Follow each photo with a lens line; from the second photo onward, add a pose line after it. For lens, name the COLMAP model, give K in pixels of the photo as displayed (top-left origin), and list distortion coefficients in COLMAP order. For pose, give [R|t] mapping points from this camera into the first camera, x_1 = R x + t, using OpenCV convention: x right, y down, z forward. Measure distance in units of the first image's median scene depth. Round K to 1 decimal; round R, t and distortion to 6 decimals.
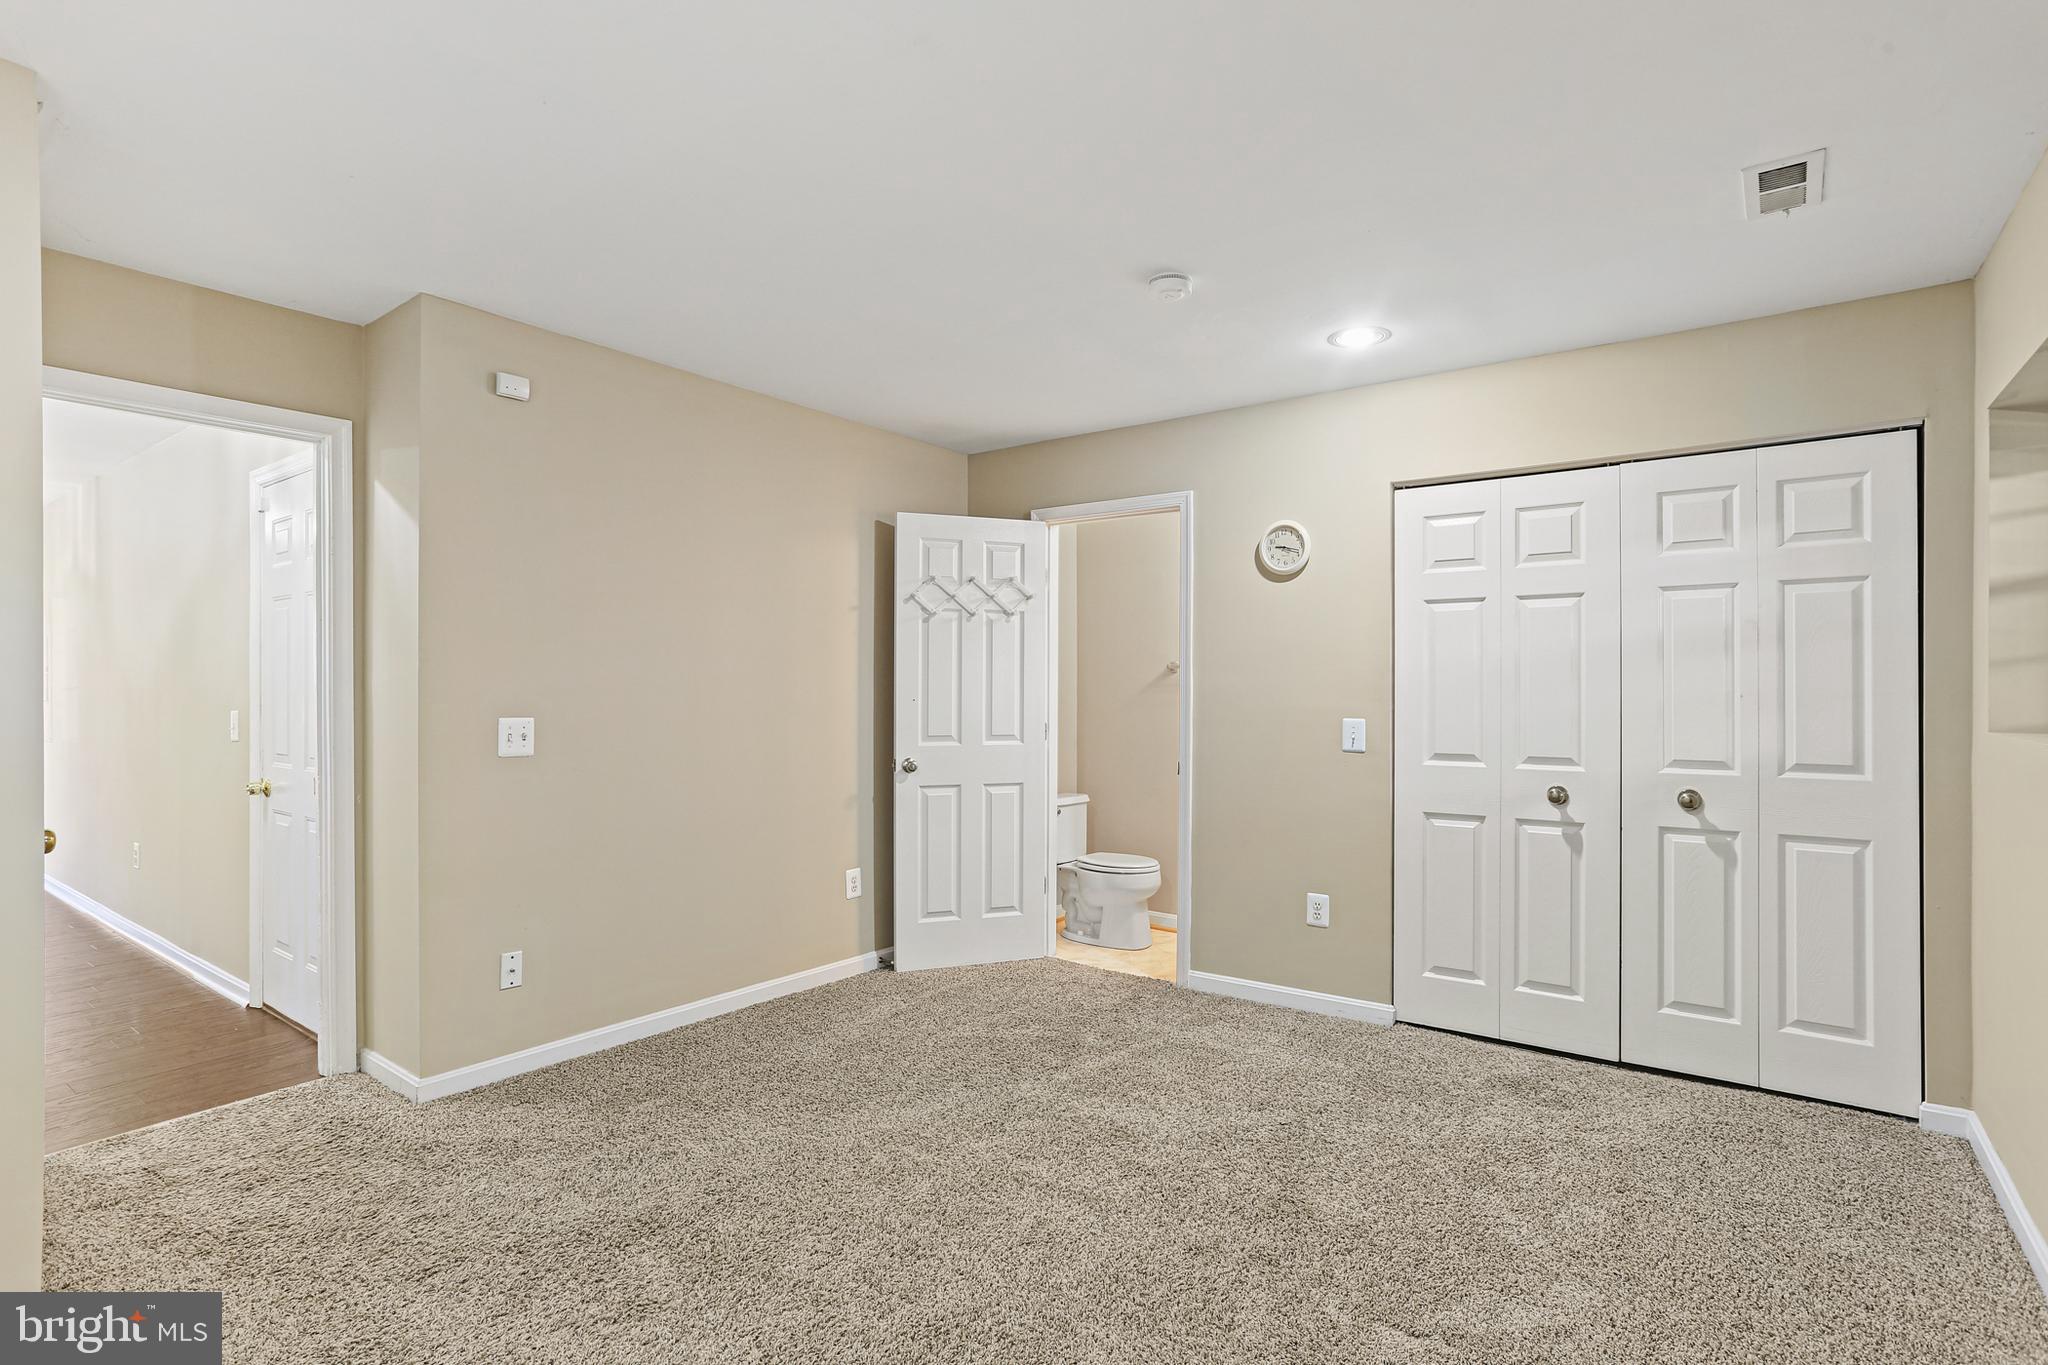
lens RADIAL K [[987.9, 0, 1007.7], [0, 987.9, 693.9], [0, 0, 1]] dist [-0.031876, 0.005468]
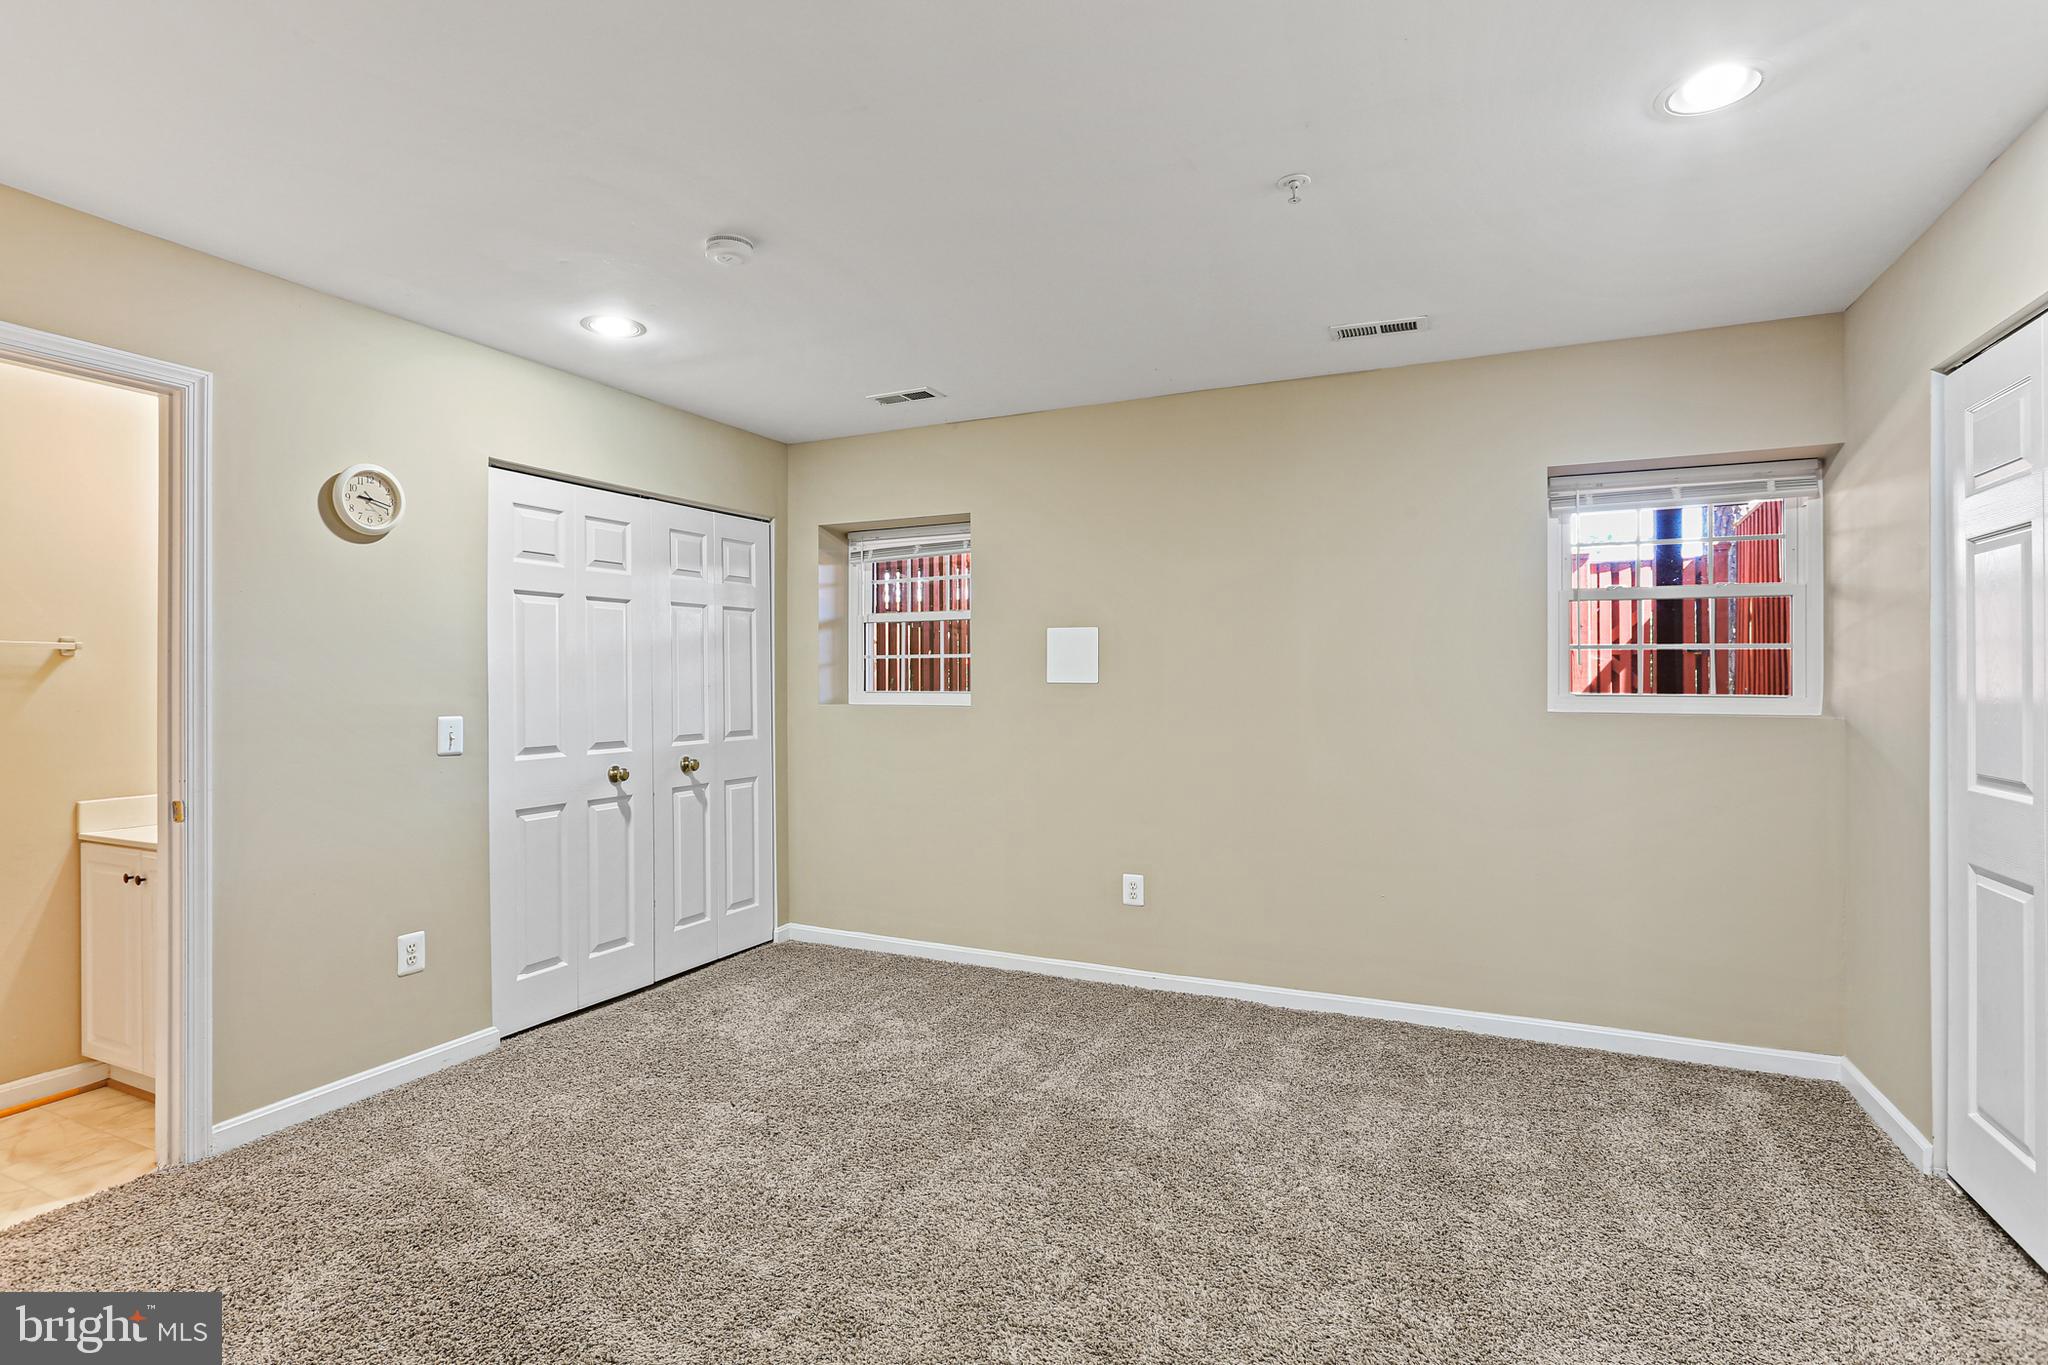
lens RADIAL K [[987.9, 0, 1013.9], [0, 987.9, 675.7], [0, 0, 1]] dist [-0.031876, 0.005468]
pose [[-0.204635, 0.002612, 0.978835, -0.653833], [0.005307, 0.999985, -0.001559, -0.007919], [-0.978824, 0.004876, -0.204646, 0.763952]]
